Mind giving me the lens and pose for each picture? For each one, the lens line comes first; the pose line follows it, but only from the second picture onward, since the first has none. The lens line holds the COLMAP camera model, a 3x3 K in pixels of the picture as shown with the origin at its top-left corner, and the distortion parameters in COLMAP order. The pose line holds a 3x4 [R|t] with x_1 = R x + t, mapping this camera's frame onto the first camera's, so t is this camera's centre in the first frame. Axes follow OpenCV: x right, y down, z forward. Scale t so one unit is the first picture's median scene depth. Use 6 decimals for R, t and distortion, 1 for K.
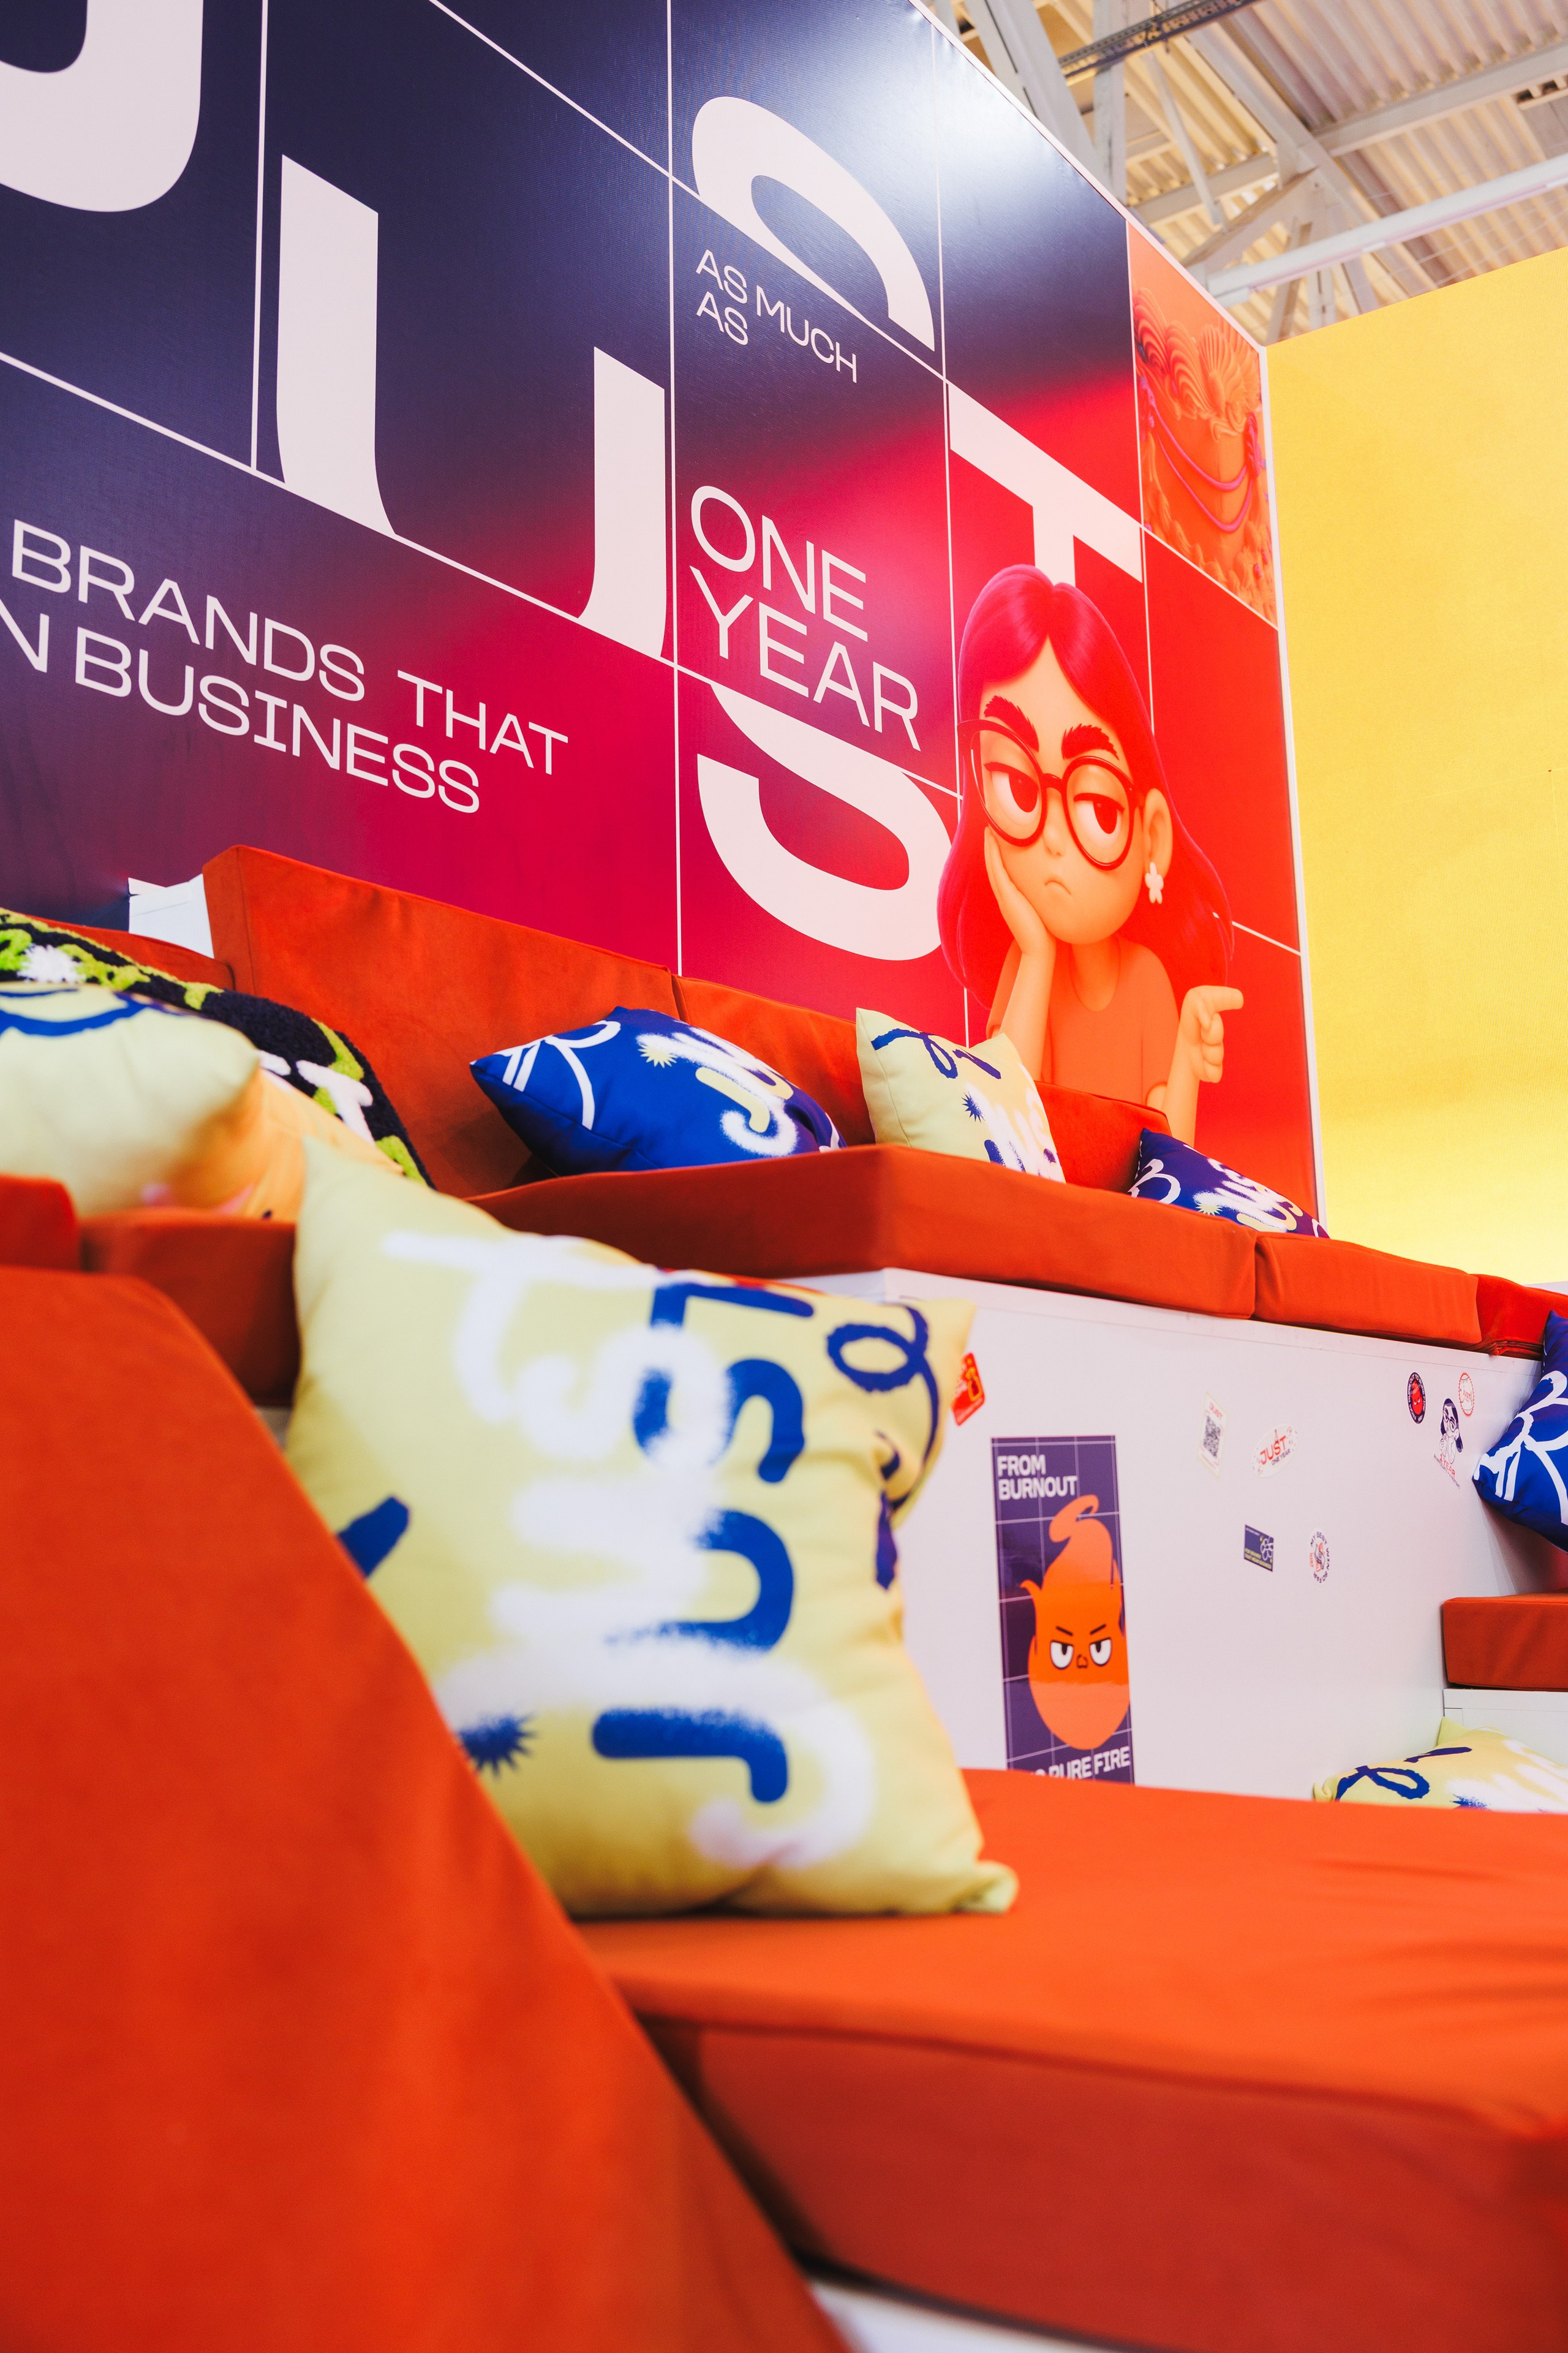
lens RADIAL K [[2233.0, 0, 850.9], [0, 2233.0, 1102.2], [0, 0, 1]] dist [-0.006007, 0.000000]
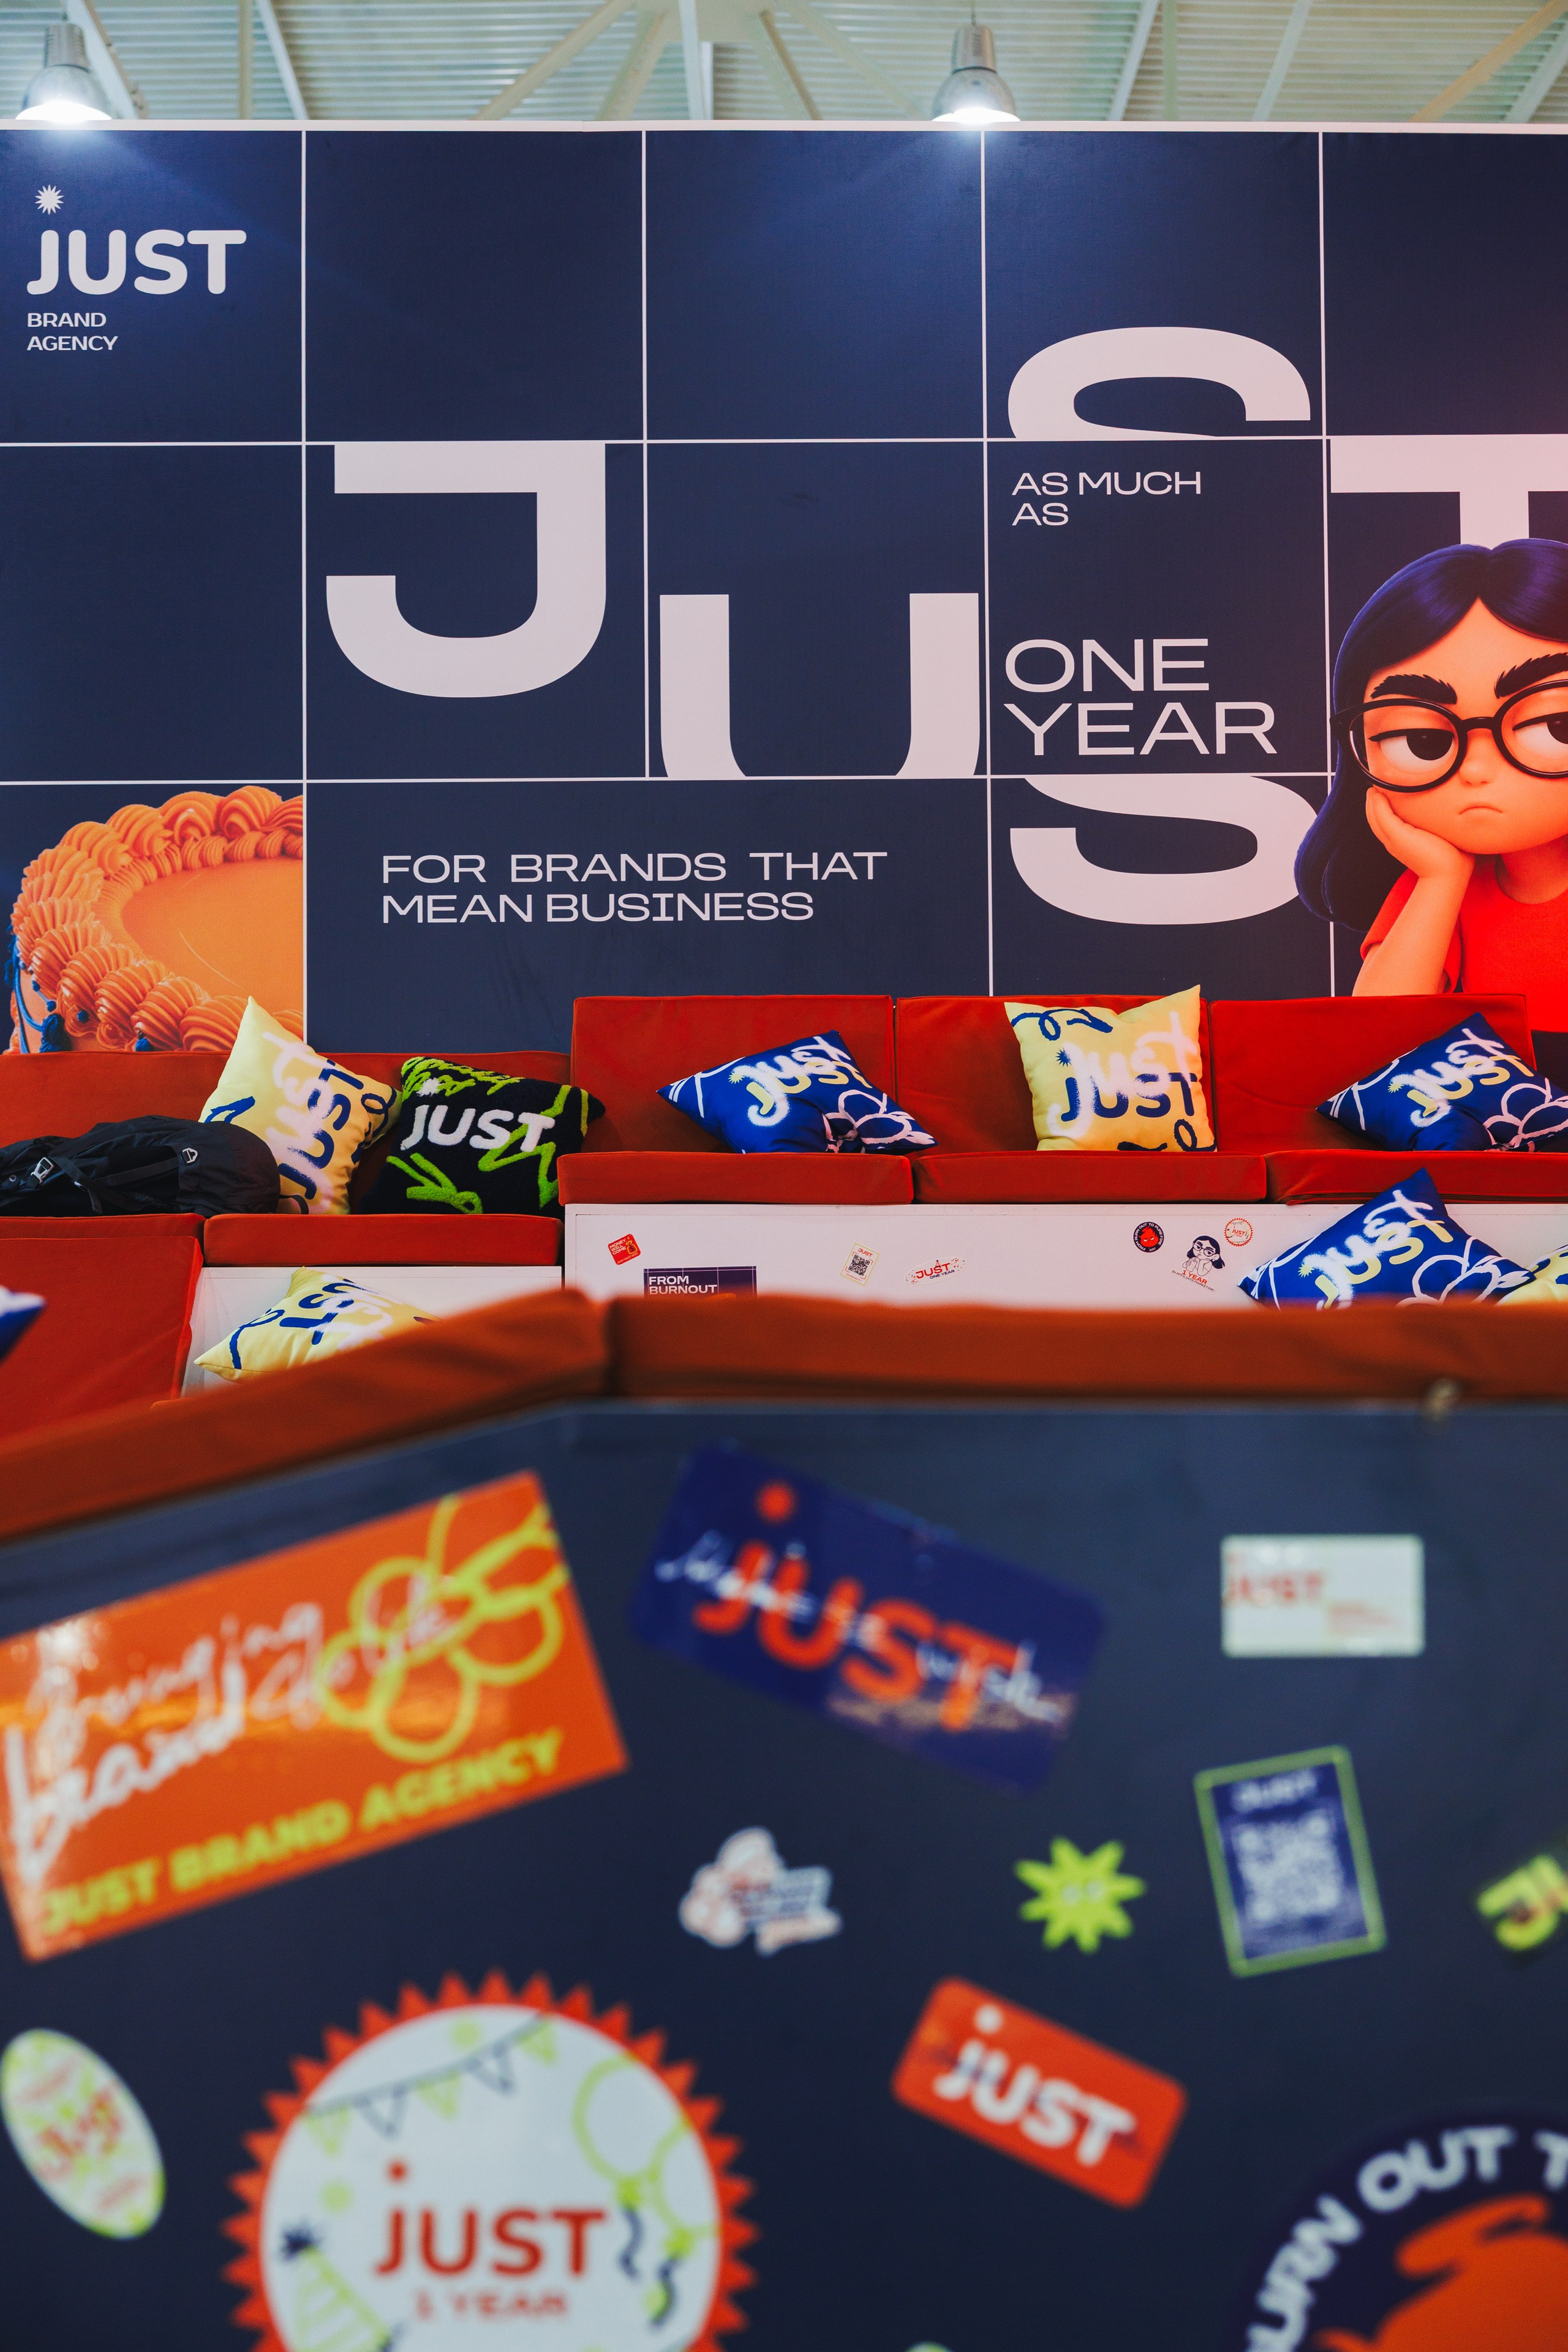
lens RADIAL K [[3466.9, 0, 773.7], [0, 3466.9, 1189.3], [0, 0, 1]] dist [0.020960, 0.000000]
pose [[0.579149, -0.020305, -0.814968, 1.726142], [0.137527, 0.987795, 0.073121, -0.101180], [0.803537, -0.154428, 0.574874, -0.547033]]
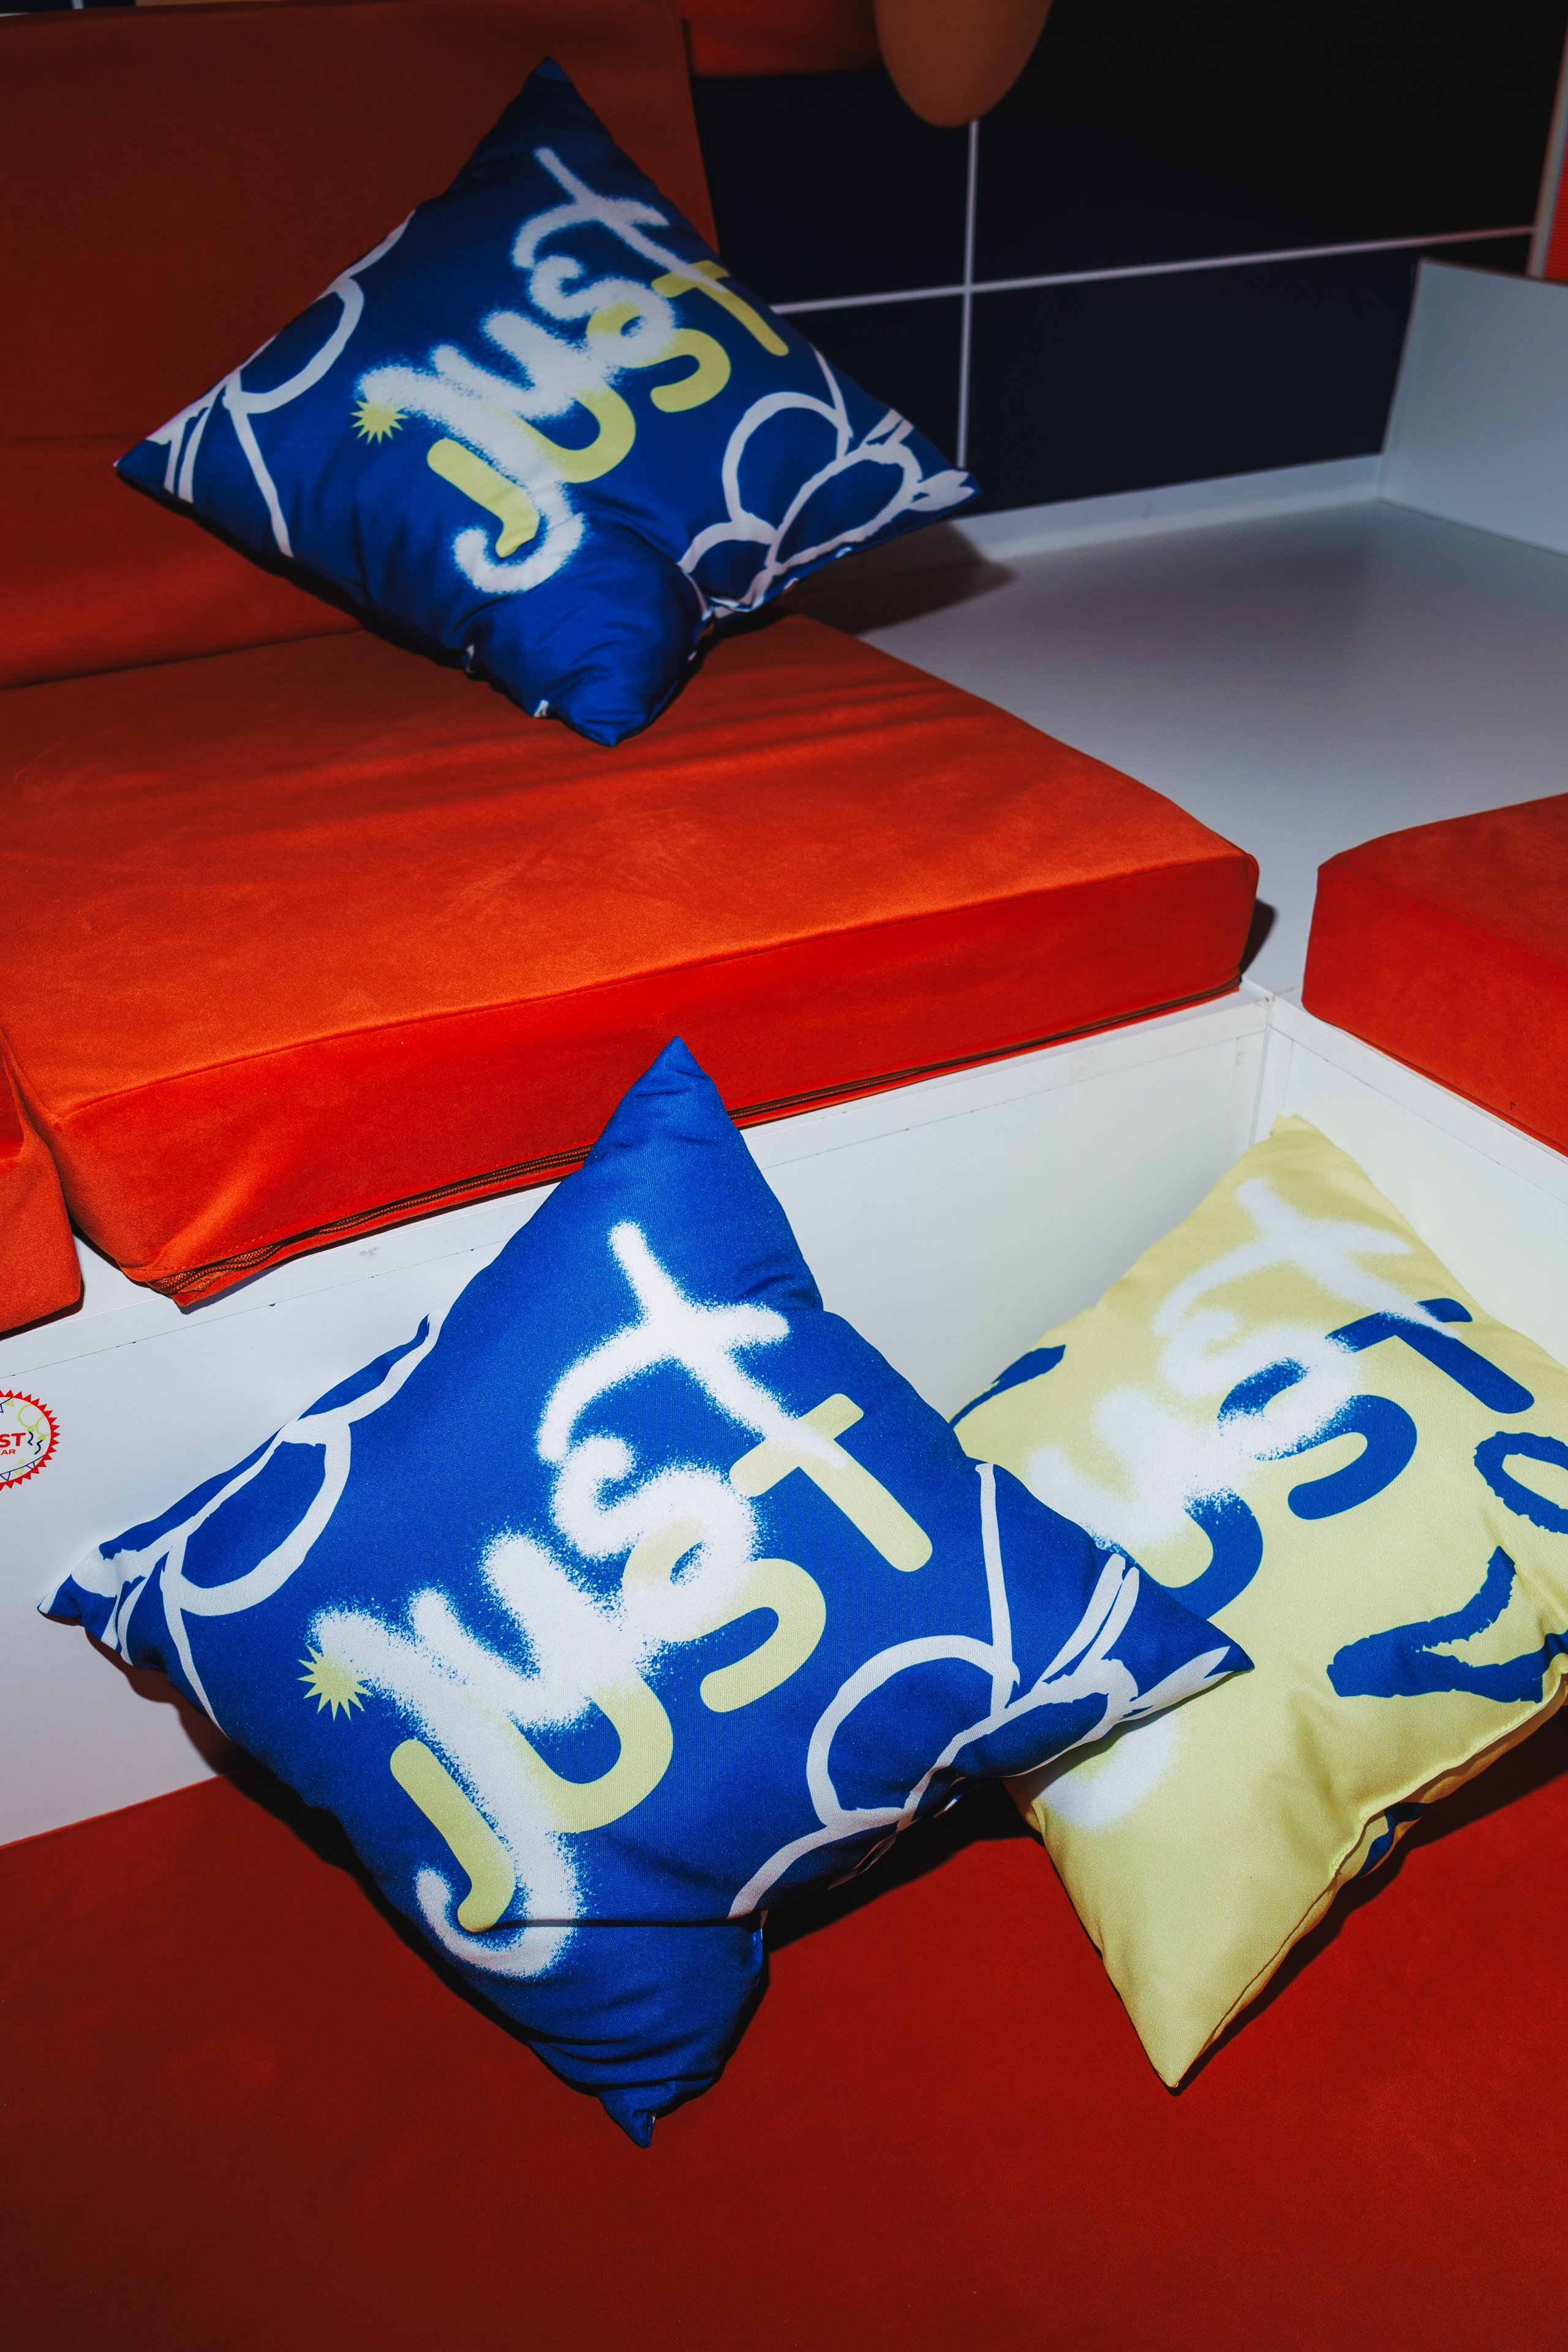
lens RADIAL K [[2106.7, 0, 819.7], [0, 2106.7, 1358.2], [0, 0, 1]] dist [0.010521, 0.013213]
pose [[0.892193, 0.271014, -0.361308, 0.440722], [0.067466, 0.711020, 0.699928, -0.102268], [0.446588, -0.648847, 0.616082, 0.707734]]
